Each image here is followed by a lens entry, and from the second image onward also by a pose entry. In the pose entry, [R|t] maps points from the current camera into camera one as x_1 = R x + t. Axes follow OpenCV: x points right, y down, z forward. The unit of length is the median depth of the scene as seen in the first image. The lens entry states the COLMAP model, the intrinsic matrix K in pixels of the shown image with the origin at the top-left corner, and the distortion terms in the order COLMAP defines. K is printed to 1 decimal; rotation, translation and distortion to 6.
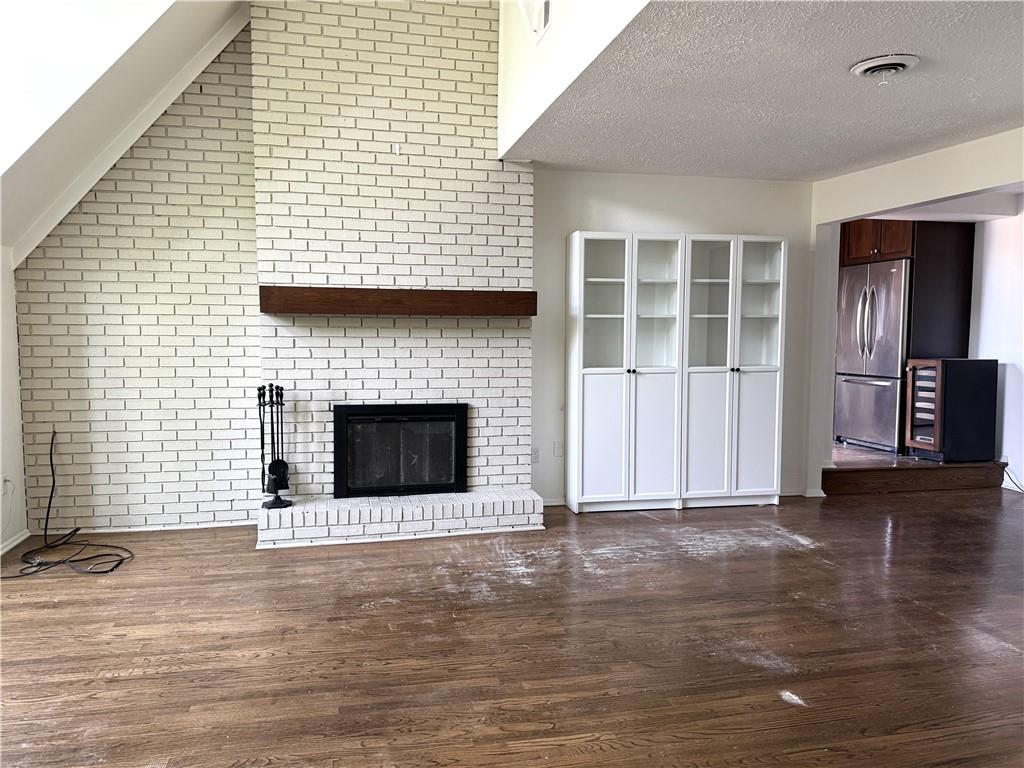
lens RADIAL K [[753.0, 0, 512.0], [0, 753.0, 384.0], [0, 0, 1]] dist [0.073761, -0.002111]
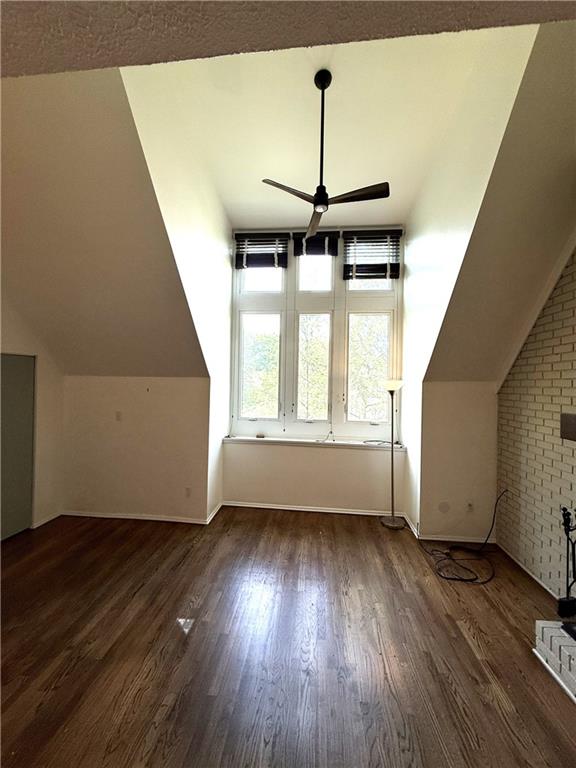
lens RADIAL K [[302.1, 0, 288.0], [0, 302.1, 384.0], [0, 0, 1]] dist [0.002217, 0.000117]
pose [[-0.316509, -0.006535, -0.948567, 0.176384], [-0.087642, 0.995901, 0.022383, -0.132903], [0.944532, 0.090218, -0.315784, 0.701214]]
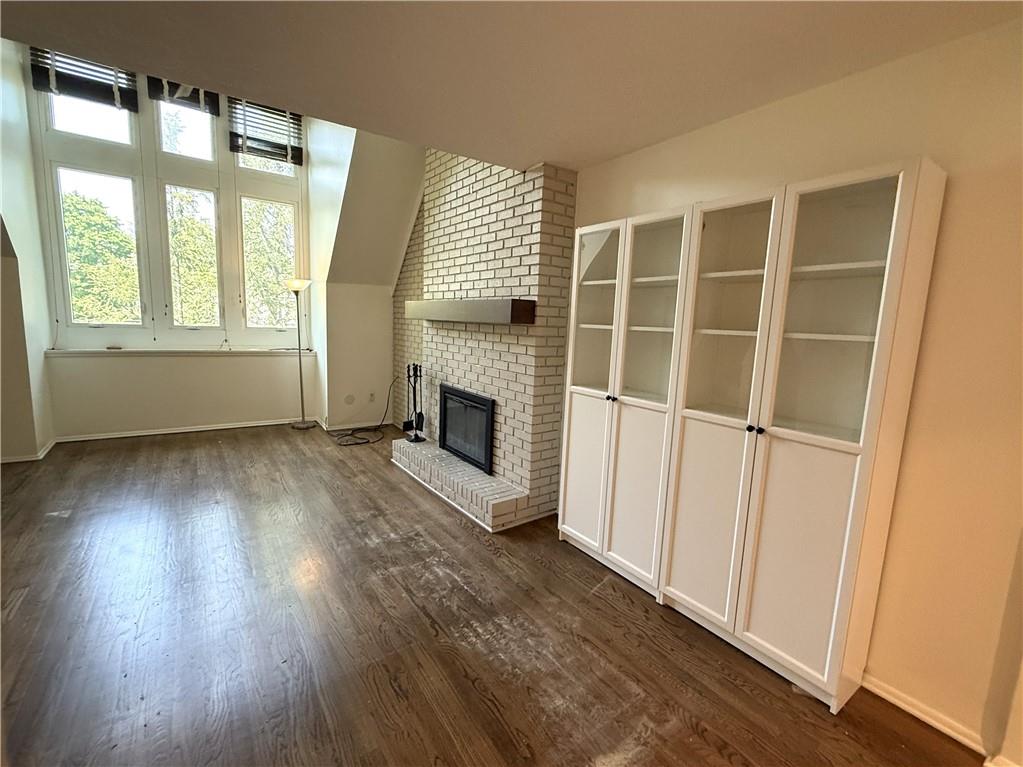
lens RADIAL K [[454.7, 0, 511.5], [0, 454.7, 383.5], [0, 0, 1]] dist [0.001917, 0.000358]
pose [[0.374667, 0.141470, -0.916303, 0.590795], [-0.107172, 0.988274, 0.108760, -0.078122], [0.920945, 0.057453, 0.385435, 0.774225]]
